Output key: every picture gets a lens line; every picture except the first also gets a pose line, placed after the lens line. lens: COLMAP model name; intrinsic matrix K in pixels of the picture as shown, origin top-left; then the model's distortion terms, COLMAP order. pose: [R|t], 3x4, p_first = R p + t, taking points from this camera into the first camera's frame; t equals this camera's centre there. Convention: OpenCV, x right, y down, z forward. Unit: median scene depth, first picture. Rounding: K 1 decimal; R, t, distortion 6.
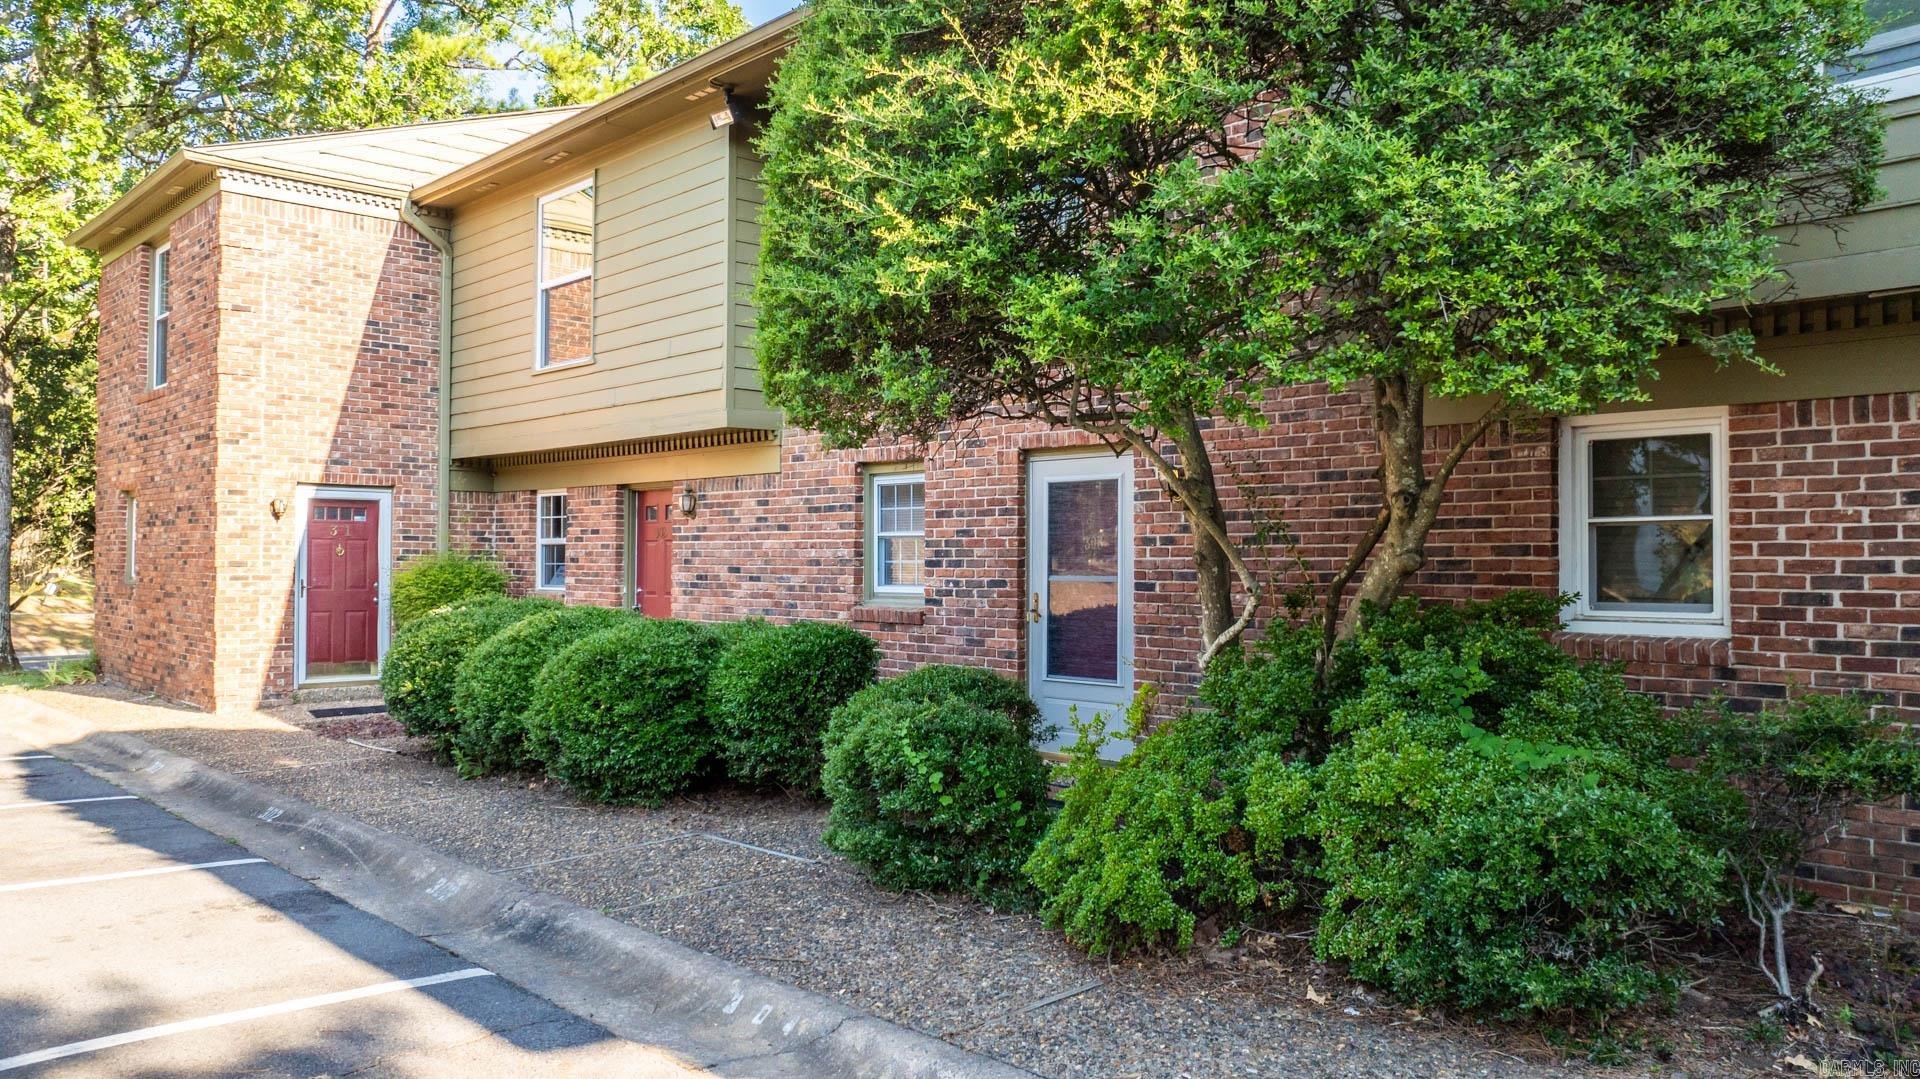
lens RADIAL K [[1363.4, 0, 959.3], [0, 1363.4, 551.4], [0, 0, 1]] dist [-0.021381, 0.001823]
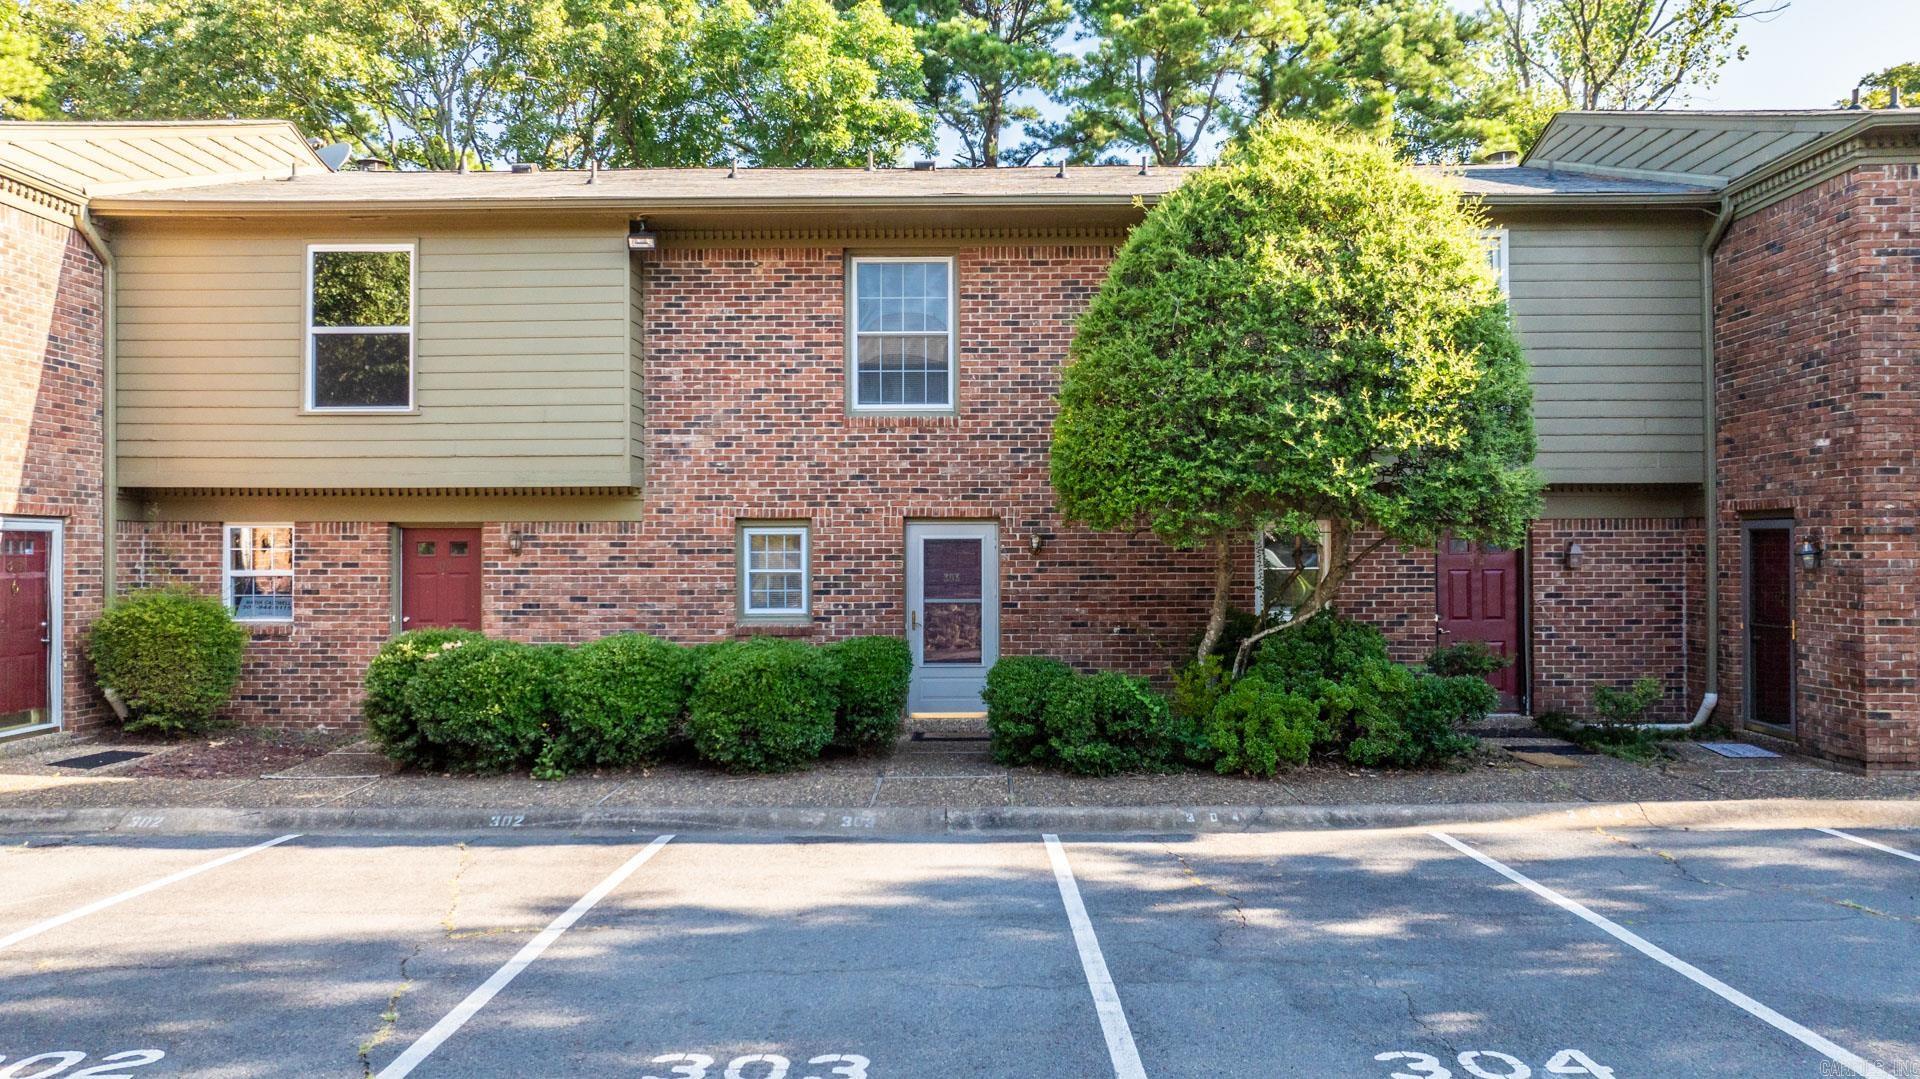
lens RADIAL K [[1363.4, 0, 955.2], [0, 1363.4, 544.2], [0, 0, 1]] dist [-0.021381, 0.001823]
pose [[0.704102, -0.001063, 0.710098, -0.875169], [0.000724, 0.999999, 0.000779, -0.039749], [-0.710099, -0.000034, 0.704102, -0.097934]]
